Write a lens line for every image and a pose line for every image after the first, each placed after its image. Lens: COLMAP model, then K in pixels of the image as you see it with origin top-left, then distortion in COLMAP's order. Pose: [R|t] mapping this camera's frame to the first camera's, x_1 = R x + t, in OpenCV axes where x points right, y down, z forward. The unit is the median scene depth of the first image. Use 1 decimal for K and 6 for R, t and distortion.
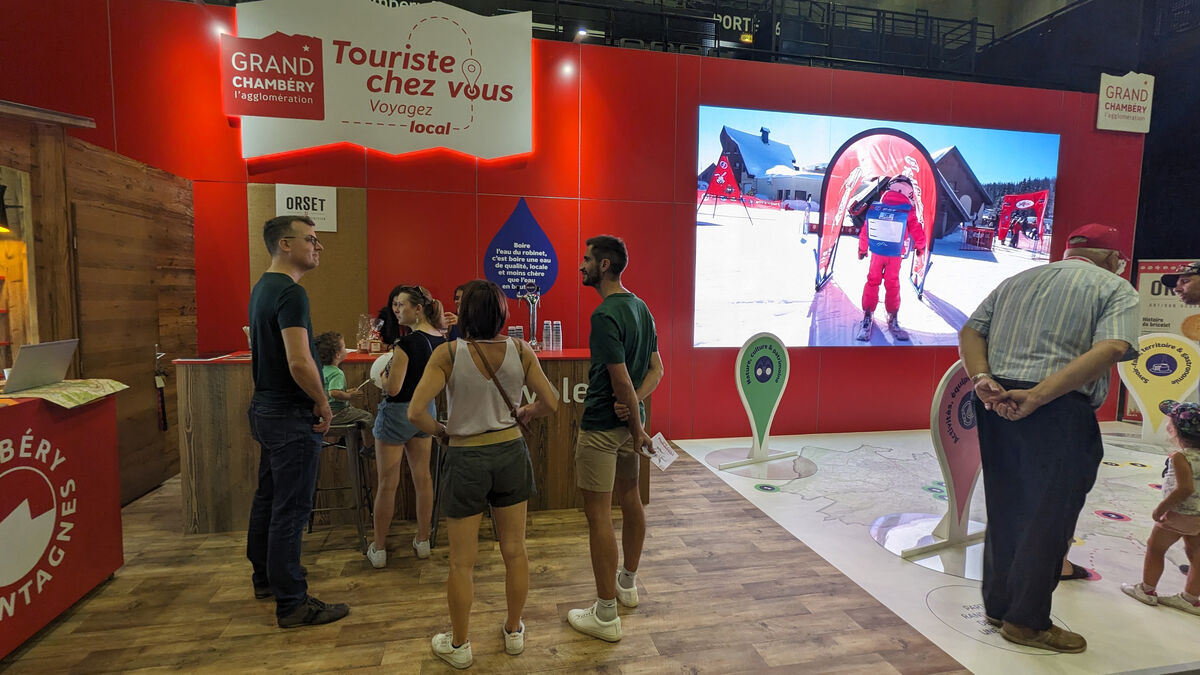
lens RADIAL K [[579.0, 0, 600.0], [0, 579.0, 337.5], [0, 0, 1]] dist [0.000264, 0.000165]
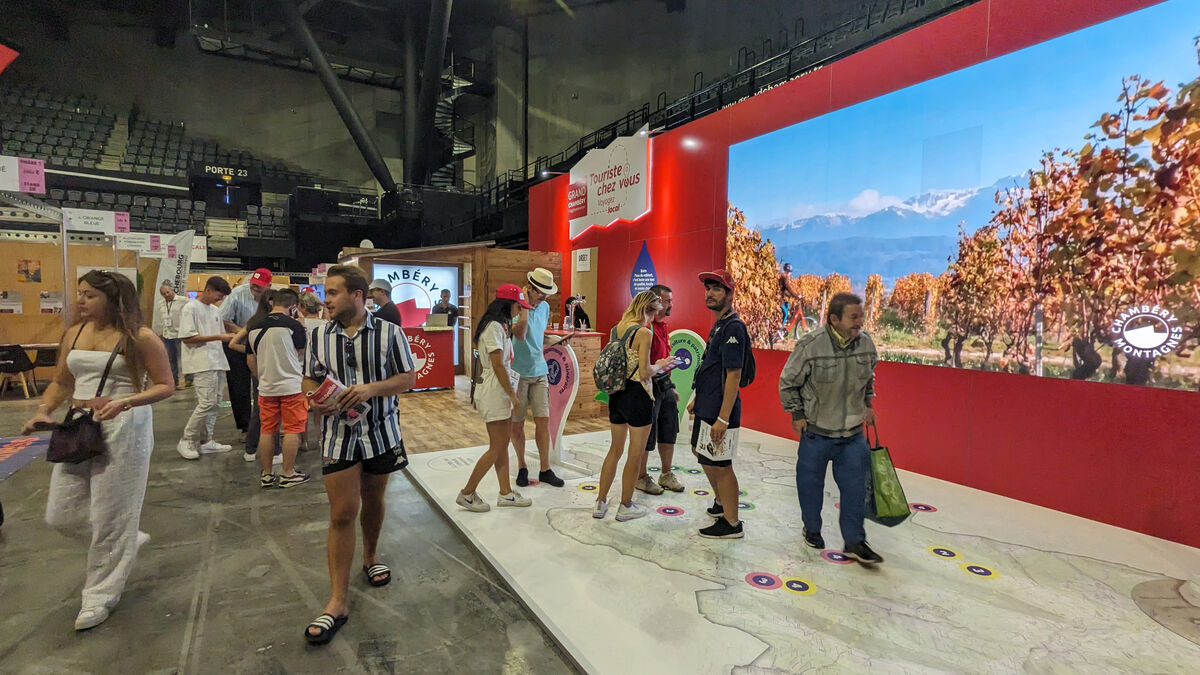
lens RADIAL K [[579.0, 0, 600.0], [0, 579.0, 337.5], [0, 0, 1]] dist [0.000264, 0.000165]
pose [[0.317190, 0.046094, -0.947241, 1.416399], [-0.084088, 0.996251, 0.020321, -0.001520], [0.944627, 0.073206, 0.319877, 0.429078]]
